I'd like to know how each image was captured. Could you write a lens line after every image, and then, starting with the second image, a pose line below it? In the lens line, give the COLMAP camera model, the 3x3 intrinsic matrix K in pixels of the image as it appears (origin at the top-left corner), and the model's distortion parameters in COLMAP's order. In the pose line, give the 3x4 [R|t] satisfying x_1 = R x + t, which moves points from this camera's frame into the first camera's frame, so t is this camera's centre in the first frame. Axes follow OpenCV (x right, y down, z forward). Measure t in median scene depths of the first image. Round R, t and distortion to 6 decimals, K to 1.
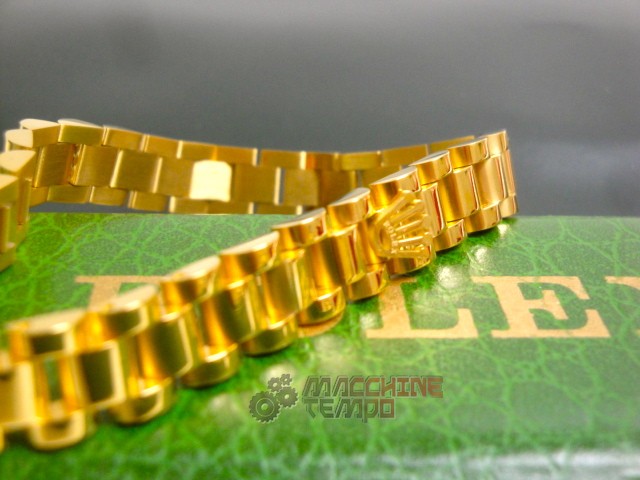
lens RADIAL K [[1004.2, 0, 322.9], [0, 1004.2, 244.1], [0, 0, 1]] dist [0.060421, 0.000000]
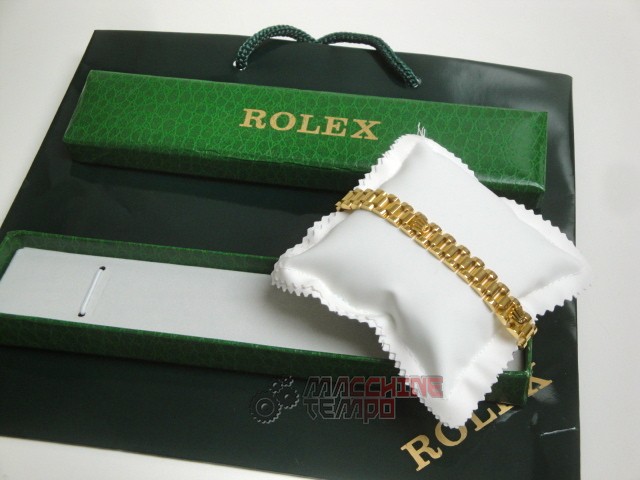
lens RADIAL K [[857.0, 0, 323.4], [0, 857.0, 240.4], [0, 0, 1]] dist [0.054458, 0.000000]
pose [[0.973833, 0.142713, -0.176871, 0.982681], [-0.039935, 0.873596, 0.485010, -1.480638], [0.223731, -0.465255, 0.856436, -2.845541]]
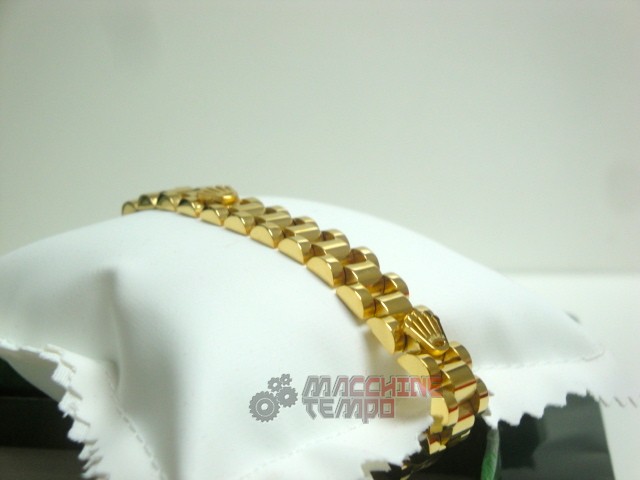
lens RADIAL K [[857.0, 0, 319.8], [0, 857.0, 241.0], [0, 0, 1]] dist [0.054458, 0.000000]
pose [[0.950644, -0.005289, -0.310238, 1.392242], [-0.075887, 0.965527, -0.248997, 0.474794], [0.300860, 0.260250, 0.917471, -1.255127]]
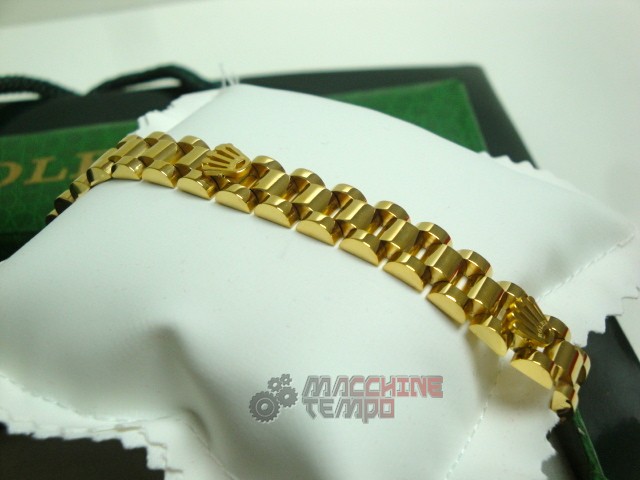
lens RADIAL K [[857.0, 0, 325.8], [0, 857.0, 243.1], [0, 0, 1]] dist [0.054458, 0.000000]
pose [[0.989074, -0.111162, -0.096830, 1.012686], [0.126915, 0.976239, 0.175644, -0.053977], [0.075005, -0.186014, 0.979680, -1.200923]]
